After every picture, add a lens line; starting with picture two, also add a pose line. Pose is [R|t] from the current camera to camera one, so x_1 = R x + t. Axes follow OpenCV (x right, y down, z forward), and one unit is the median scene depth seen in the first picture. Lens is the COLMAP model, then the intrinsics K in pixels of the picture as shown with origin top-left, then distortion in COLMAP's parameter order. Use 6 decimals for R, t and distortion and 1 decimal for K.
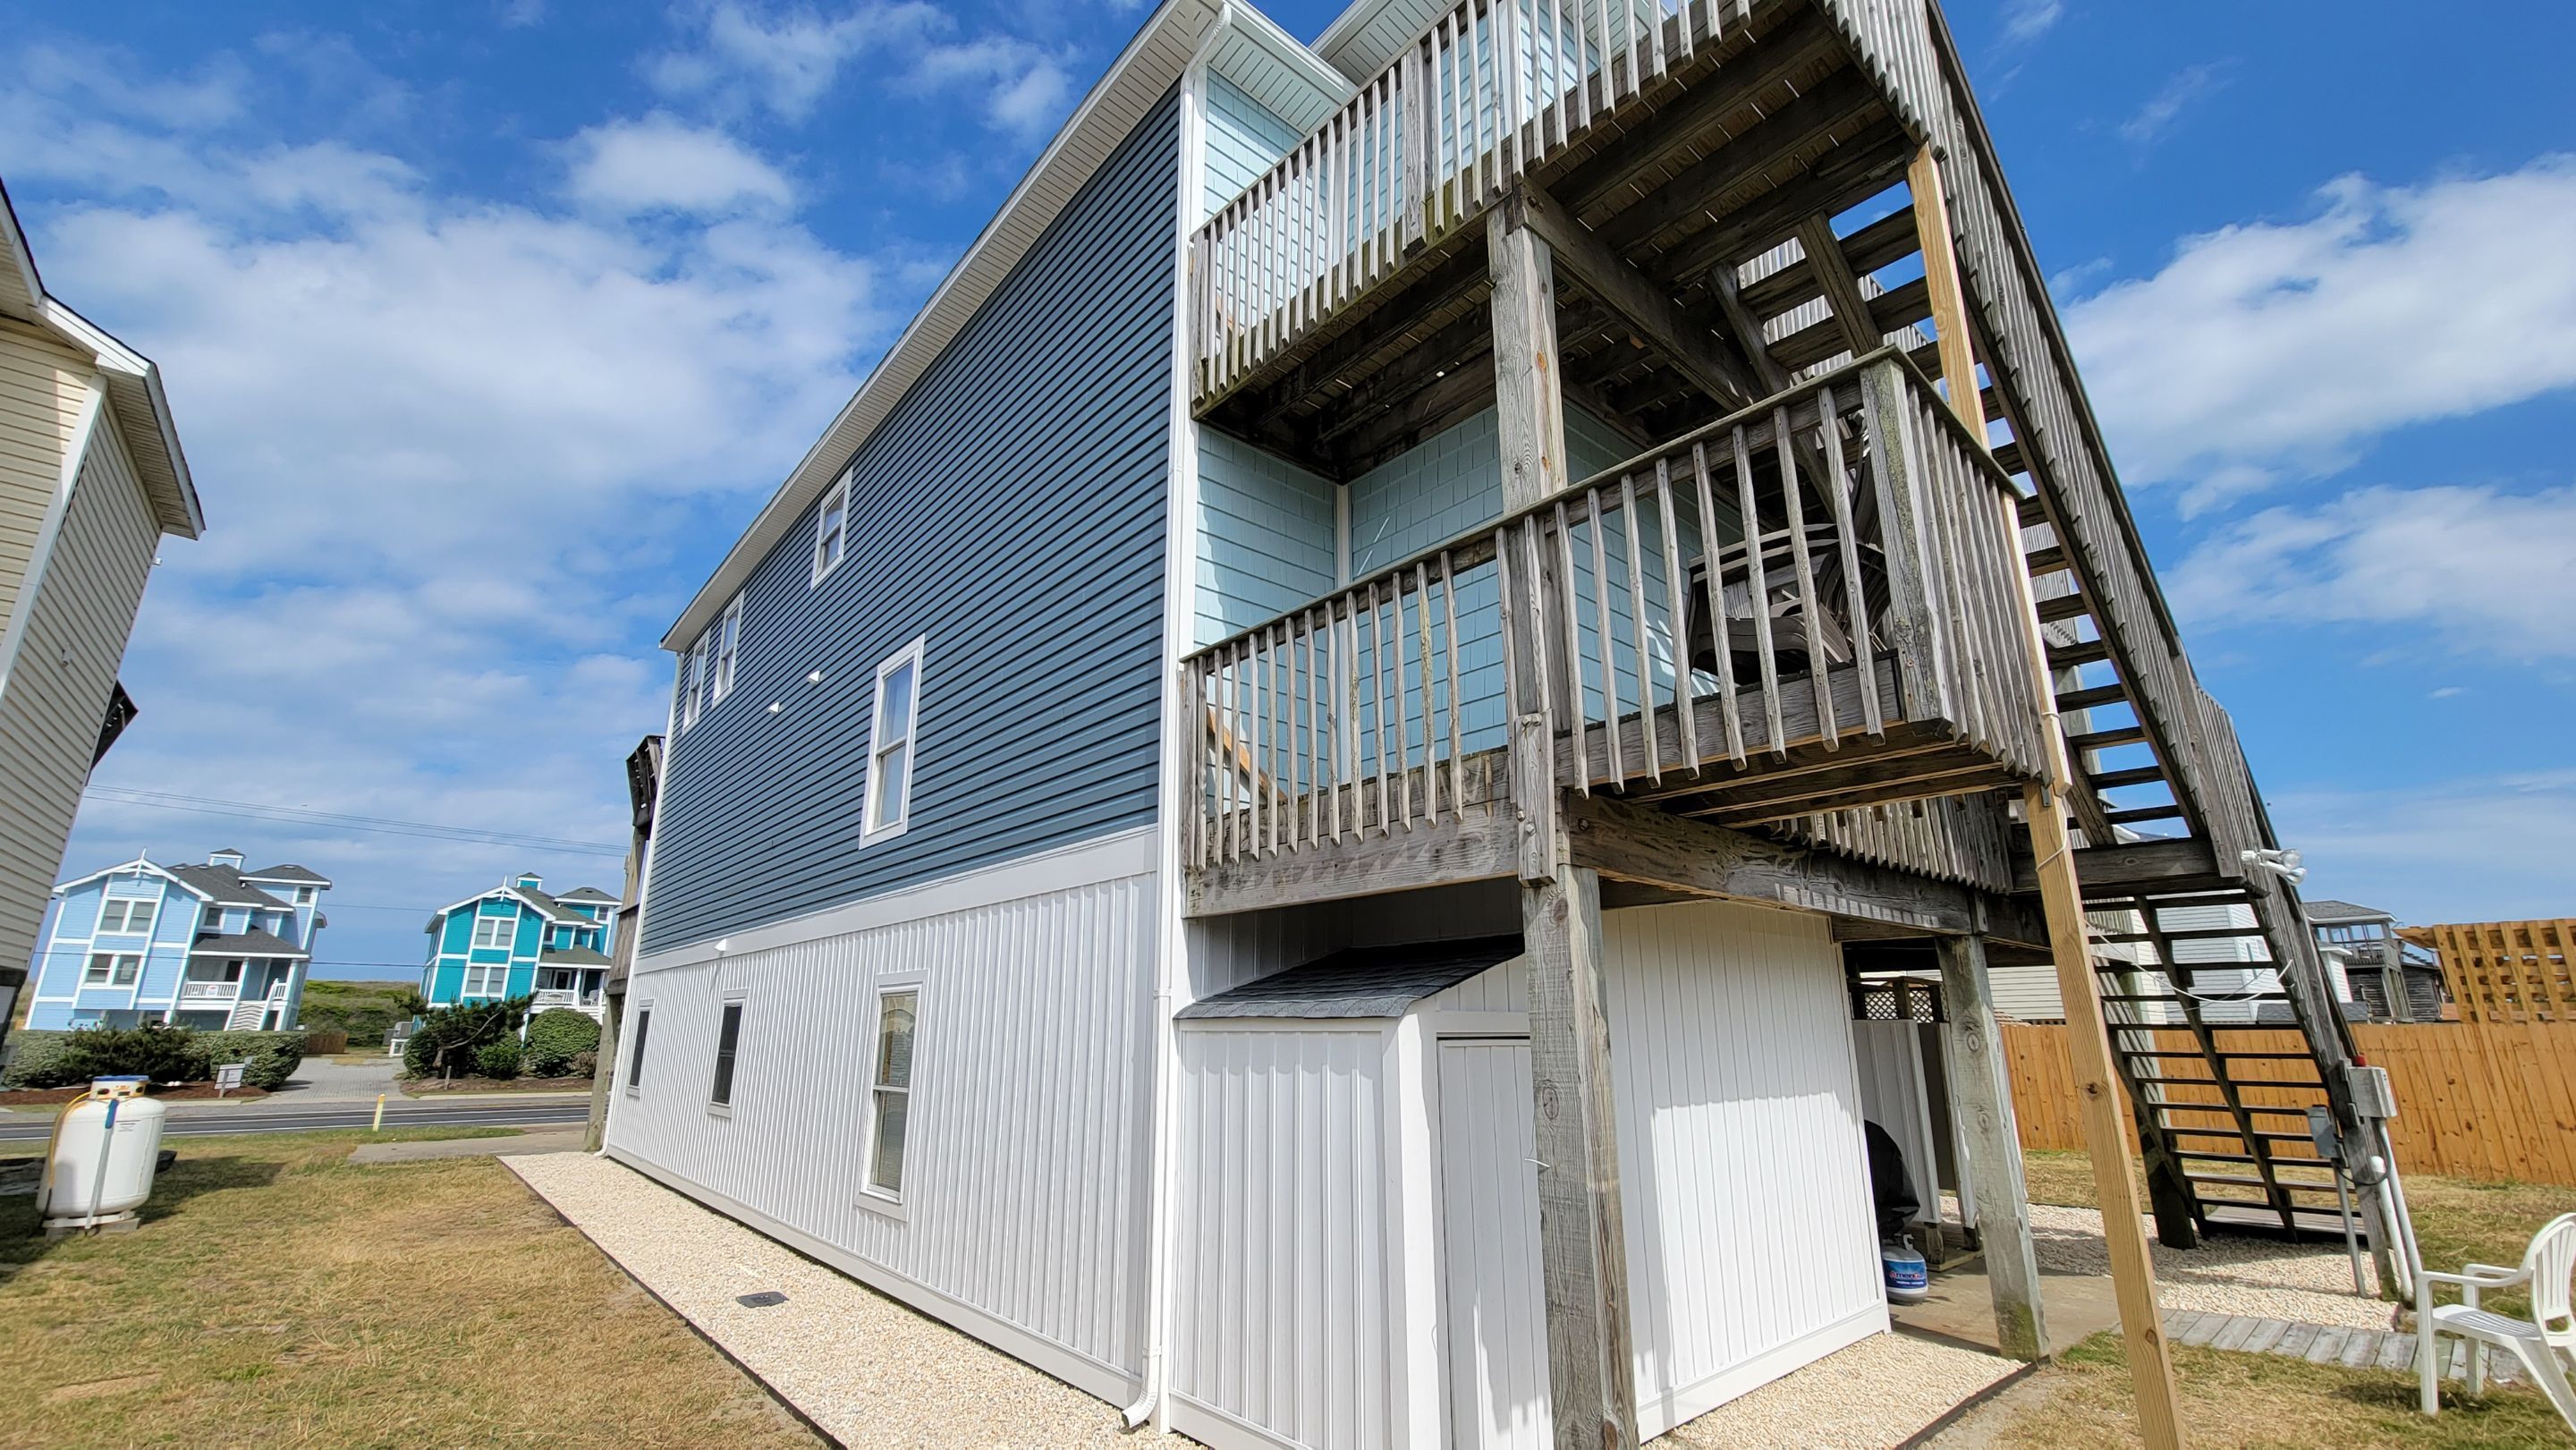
lens RADIAL K [[1045.8, 0, 1276.2], [0, 1045.8, 742.9], [0, 0, 1]] dist [-0.005296, -0.000659]
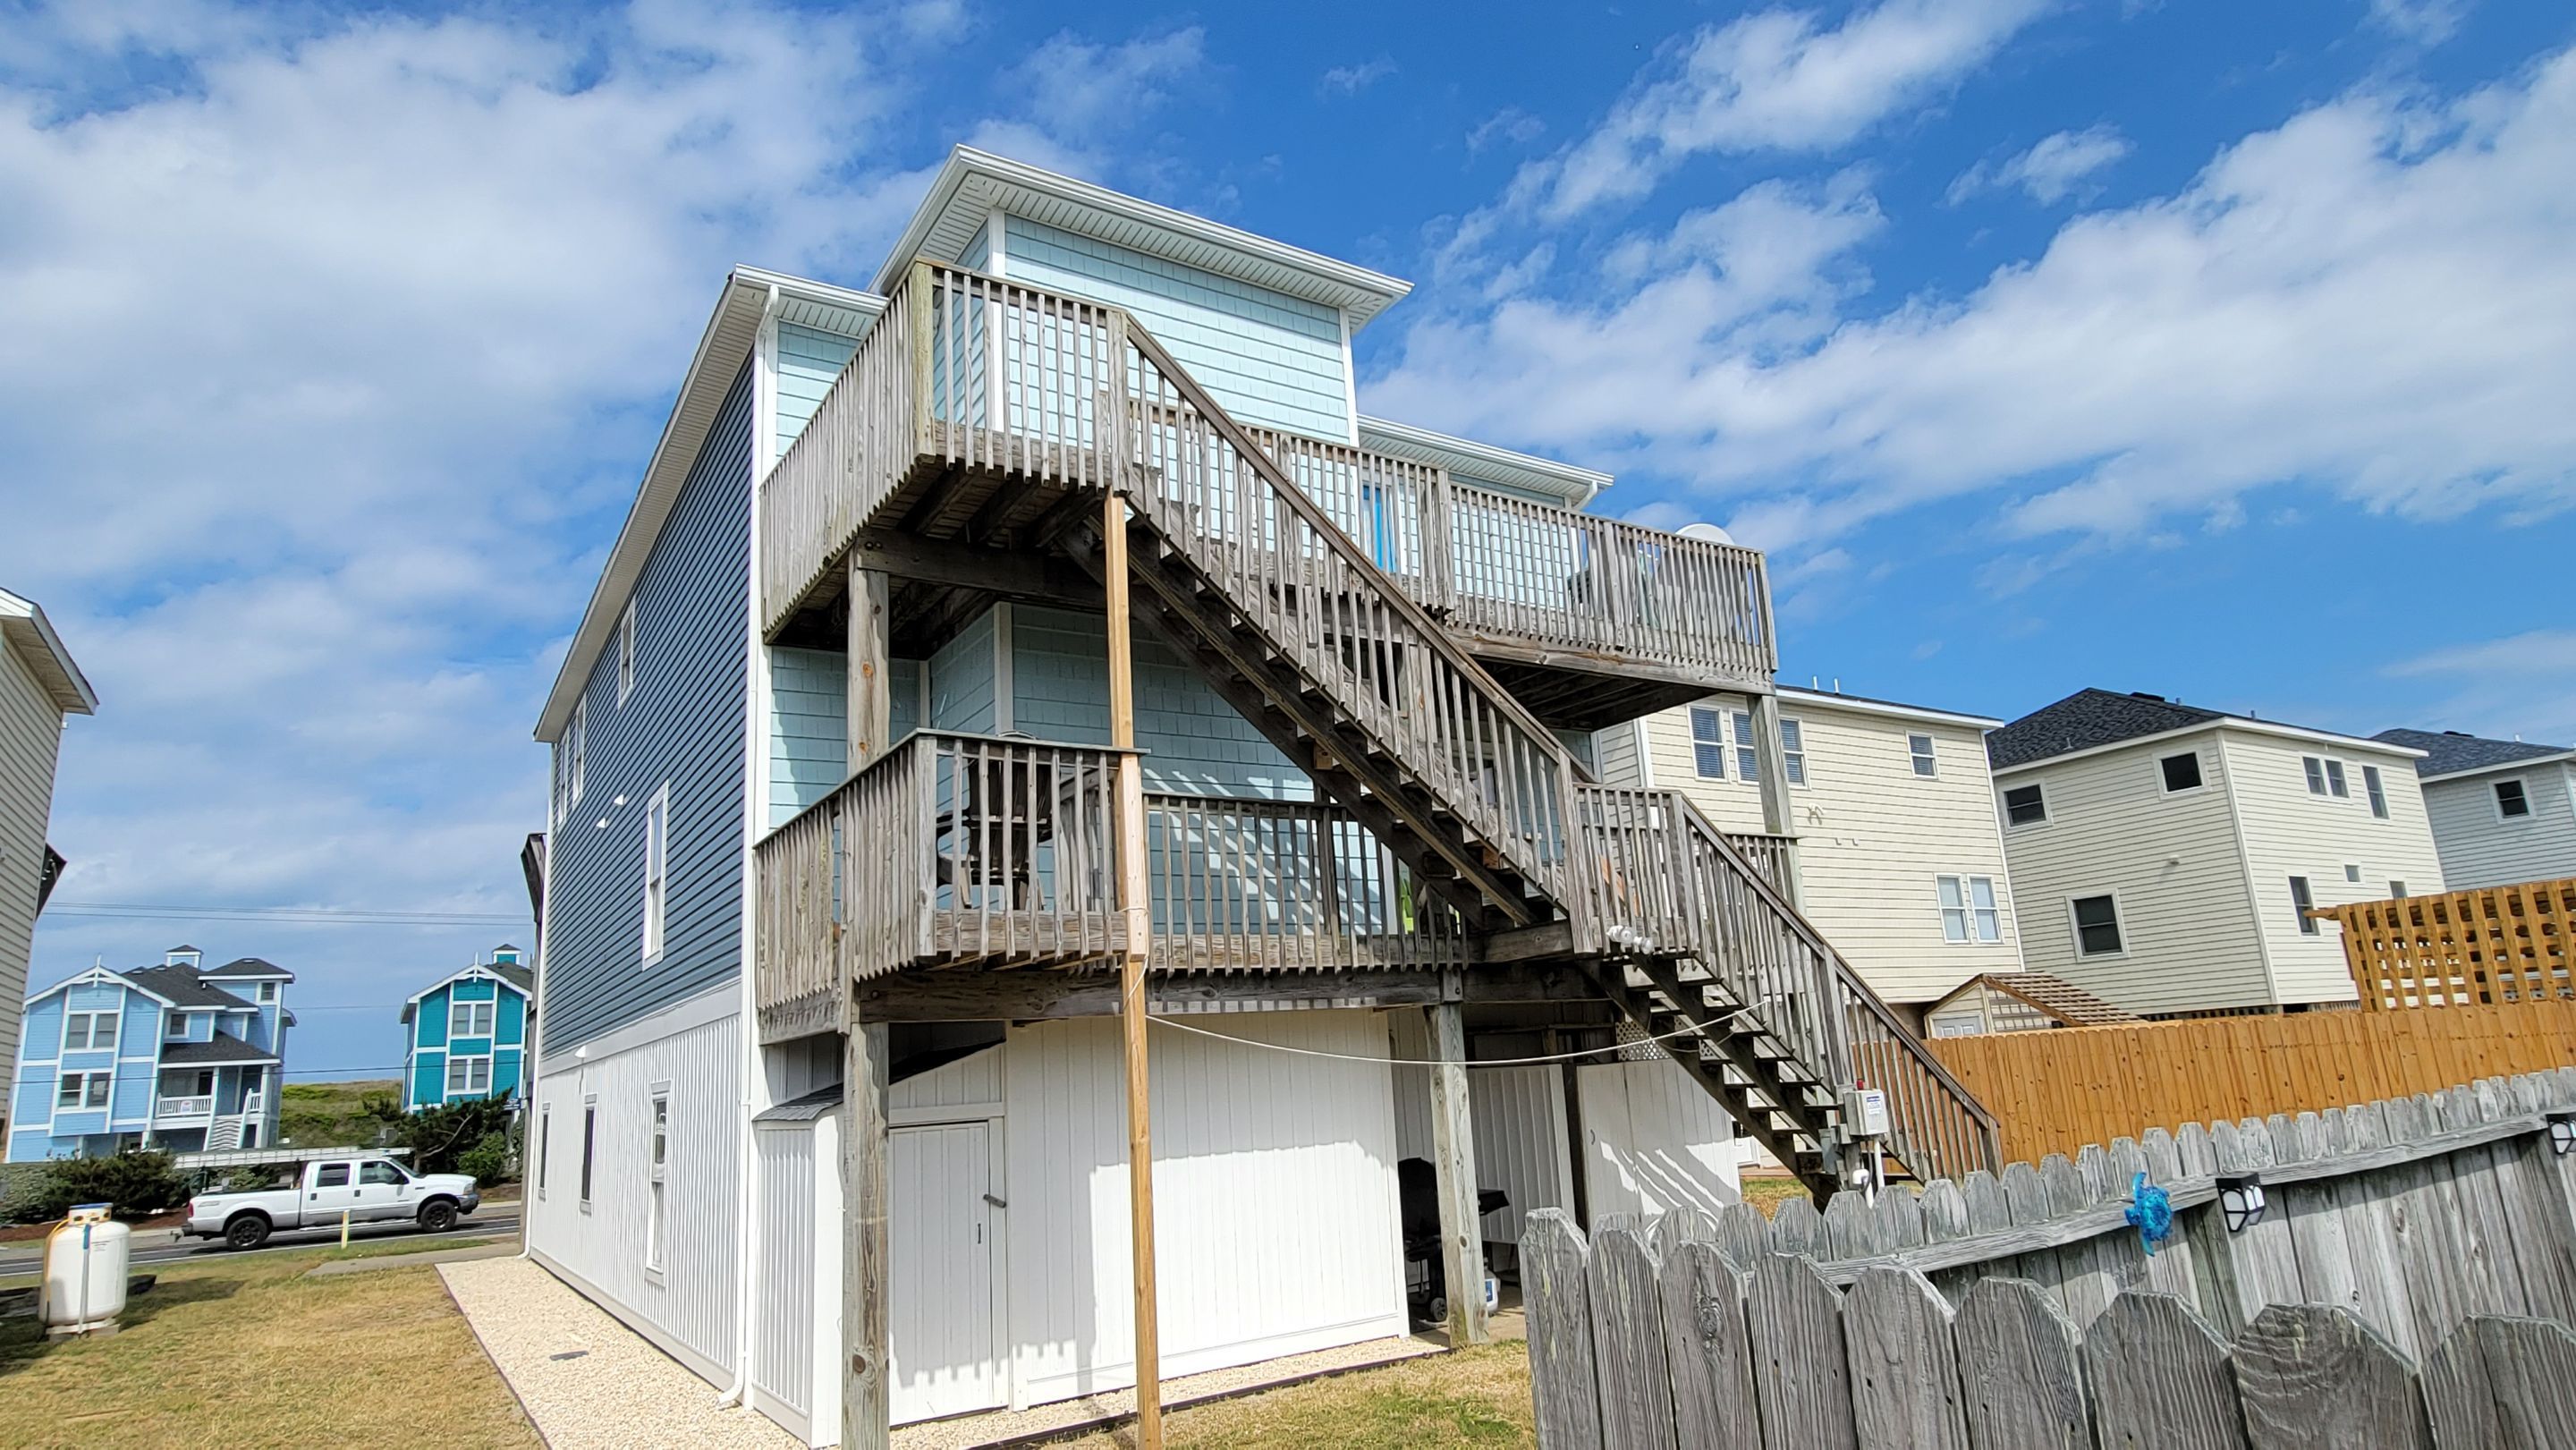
lens RADIAL K [[1426.9, 0, 1276.9], [0, 1426.9, 733.2], [0, 0, 1]] dist [-0.011453, 0.005502]
pose [[0.986905, -0.095126, -0.130269, 0.286355], [0.099804, 0.994559, 0.029848, -0.074704], [0.126721, -0.042459, 0.991029, -0.241966]]
